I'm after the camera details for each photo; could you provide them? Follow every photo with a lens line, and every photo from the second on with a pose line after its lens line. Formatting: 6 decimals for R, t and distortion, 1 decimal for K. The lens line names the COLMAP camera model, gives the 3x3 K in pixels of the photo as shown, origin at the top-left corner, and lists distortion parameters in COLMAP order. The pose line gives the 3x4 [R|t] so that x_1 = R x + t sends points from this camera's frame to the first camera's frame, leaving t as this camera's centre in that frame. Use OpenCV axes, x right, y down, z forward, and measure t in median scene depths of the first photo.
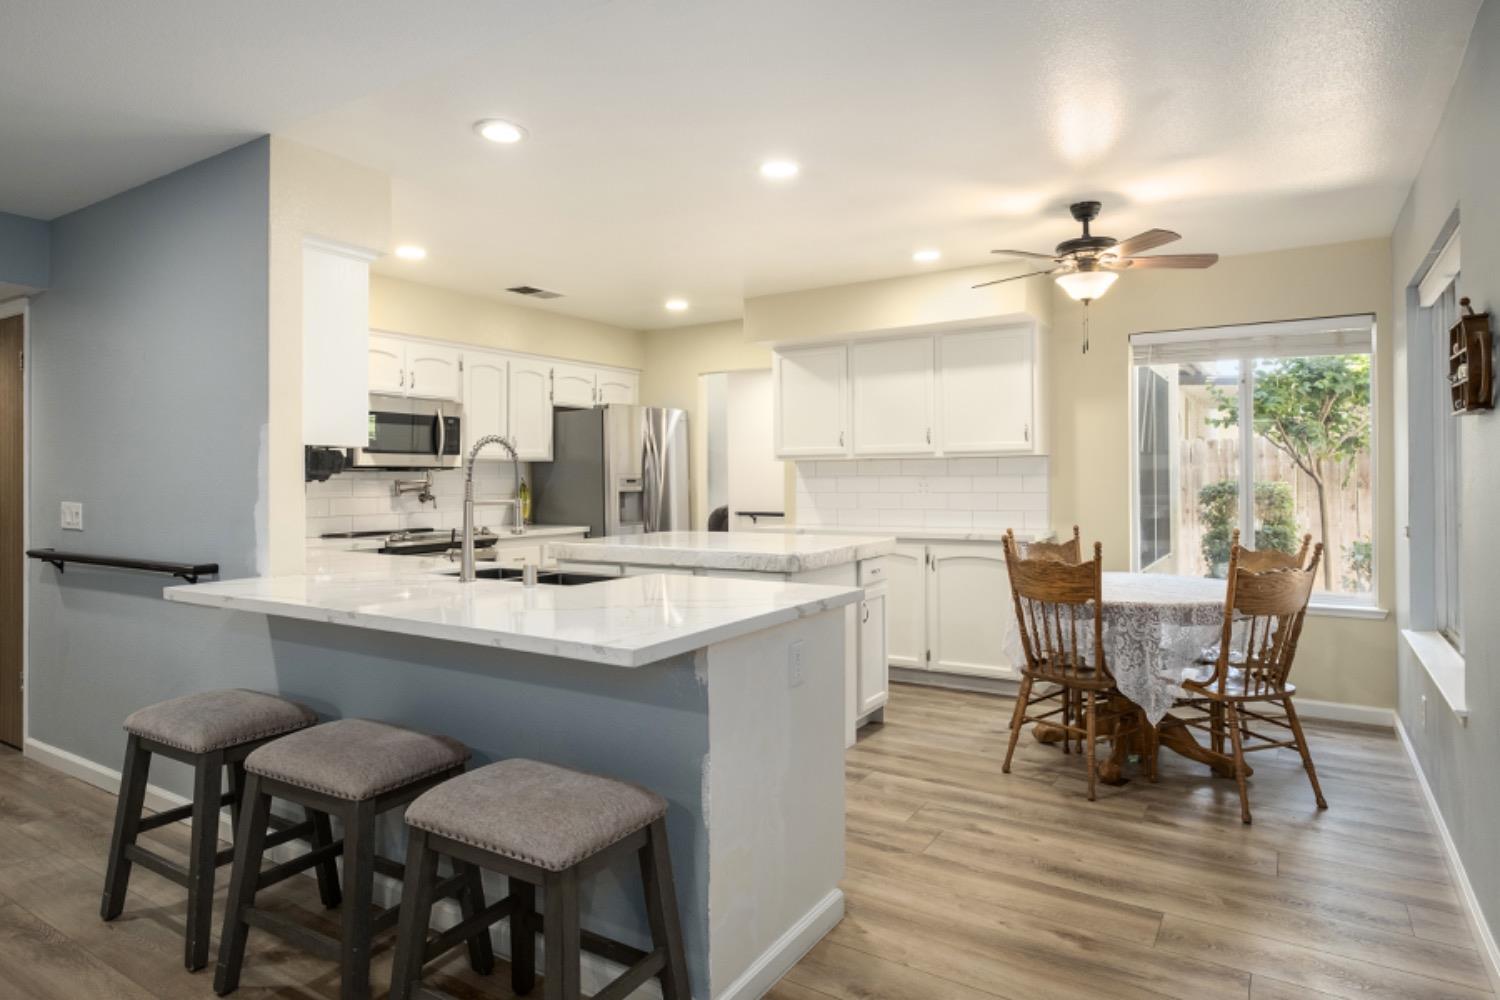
lens RADIAL K [[884.4, 0, 750.0], [0, 884.4, 500.0], [0, 0, 1]] dist [-0.040017, -0.000166]
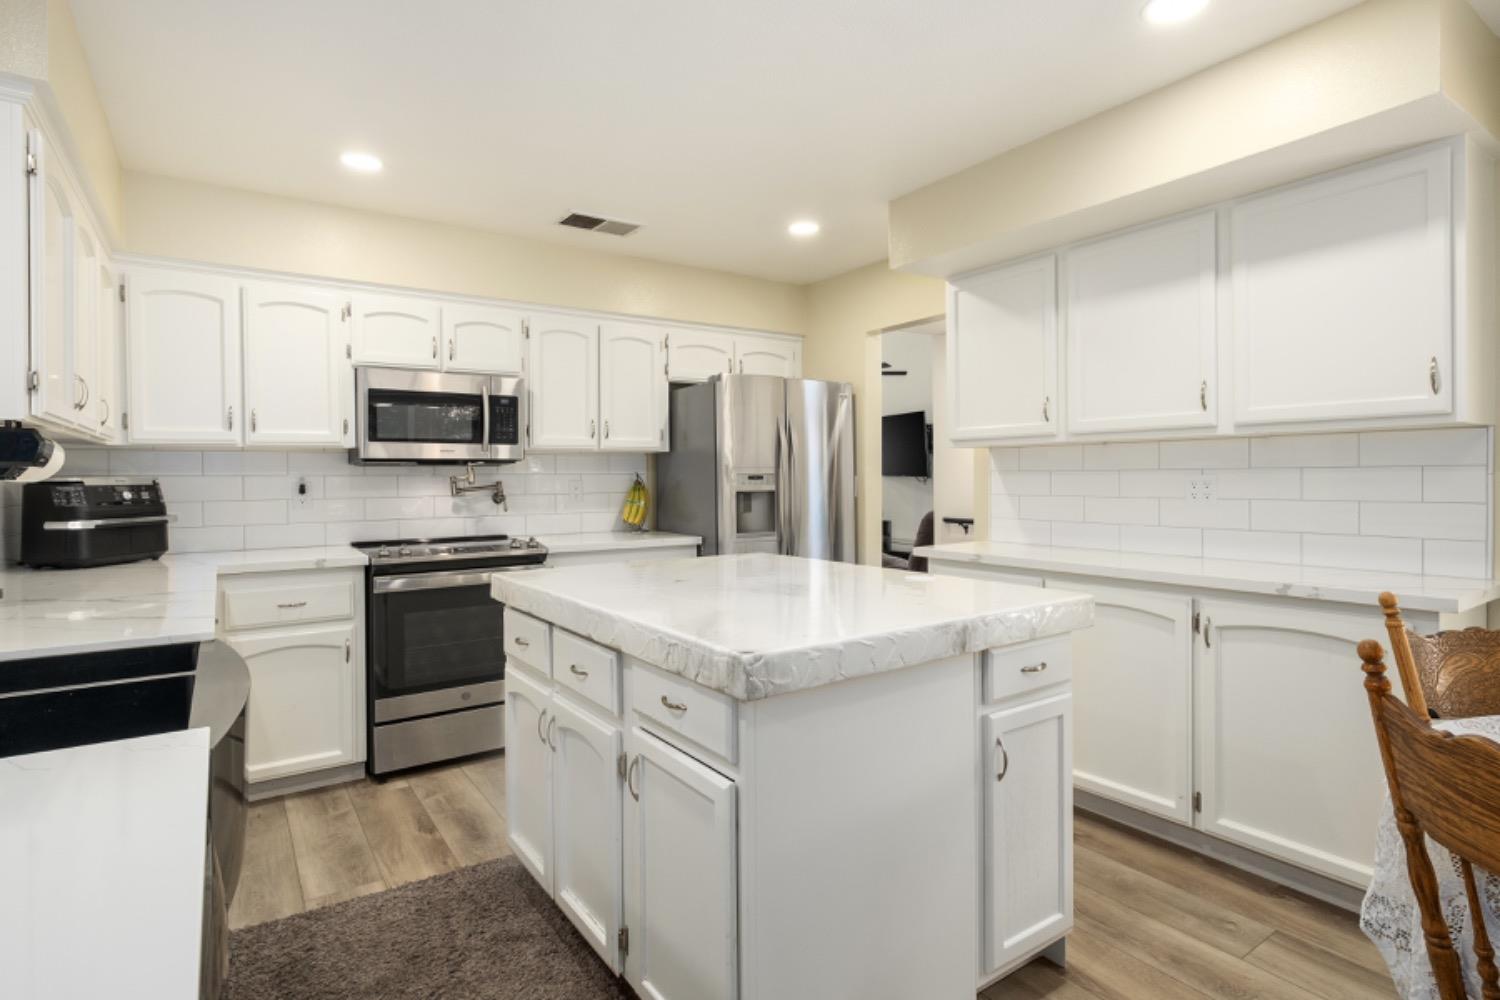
lens RADIAL K [[766.7, 0, 753.1], [0, 766.7, 494.2], [0, 0, 1]] dist [-0.001951, -0.000285]
pose [[0.918668, 0.009188, -0.394925, 0.130469], [-0.008544, 0.999958, 0.003390, -0.010566], [0.394939, 0.000260, 0.918707, 0.443189]]
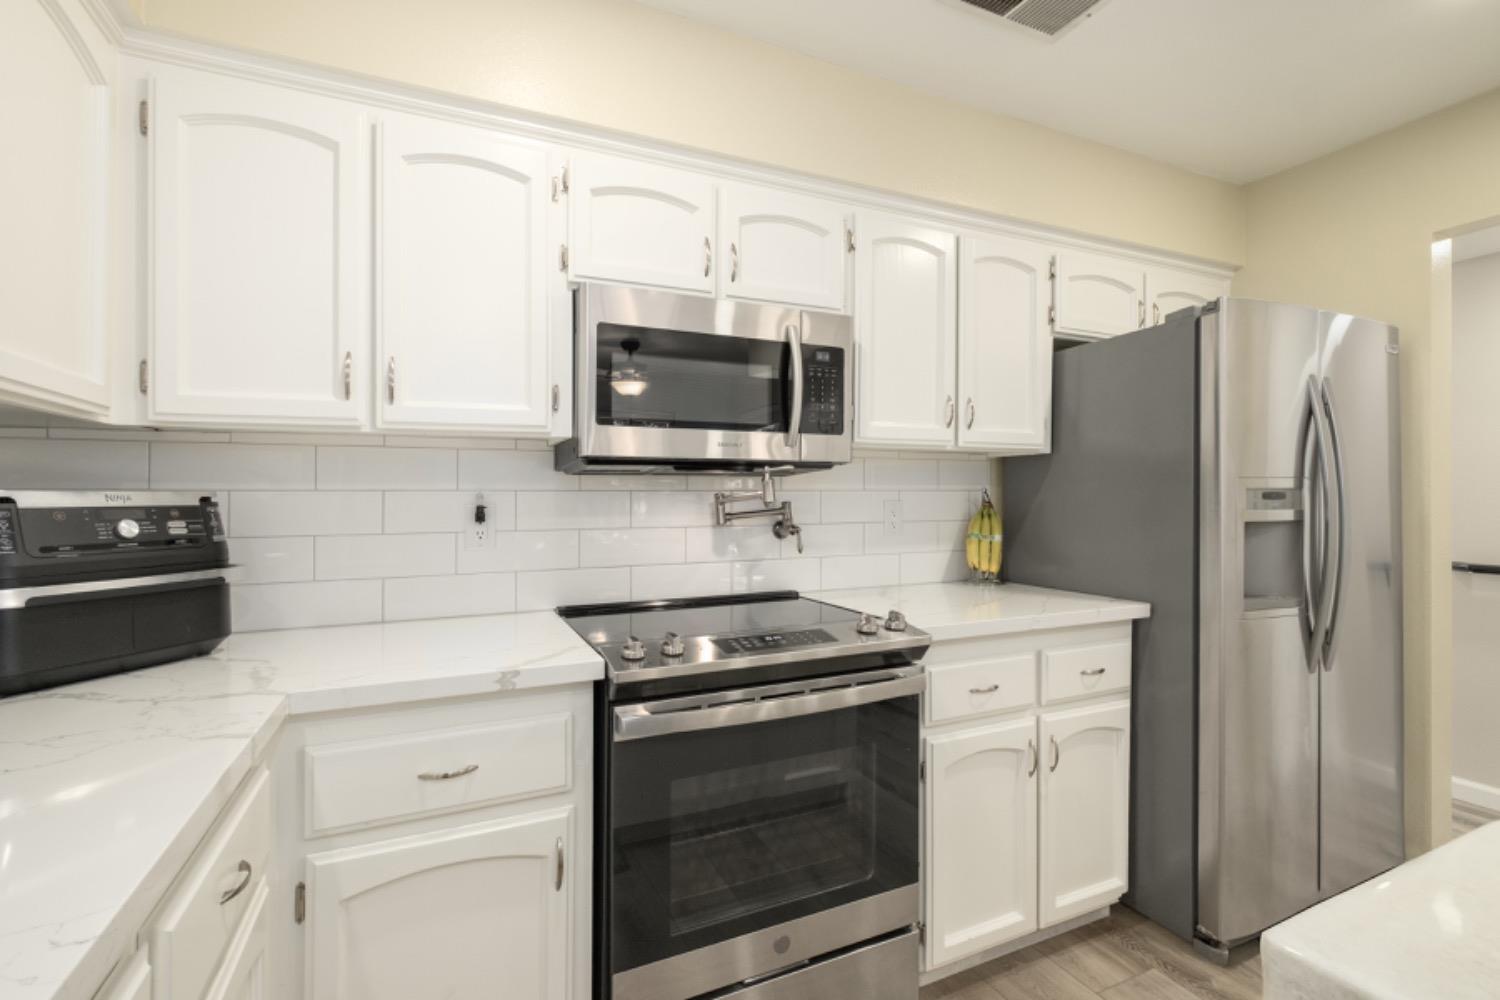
lens RADIAL K [[657.6, 0, 750.0], [0, 657.6, 500.0], [0, 0, 1]] dist [-0.001427, 0.000031]
pose [[0.840047, 0.005492, -0.542487, -0.187152], [-0.015037, 0.999800, -0.013164, -0.013794], [0.542306, 0.019215, 0.839961, 0.685916]]
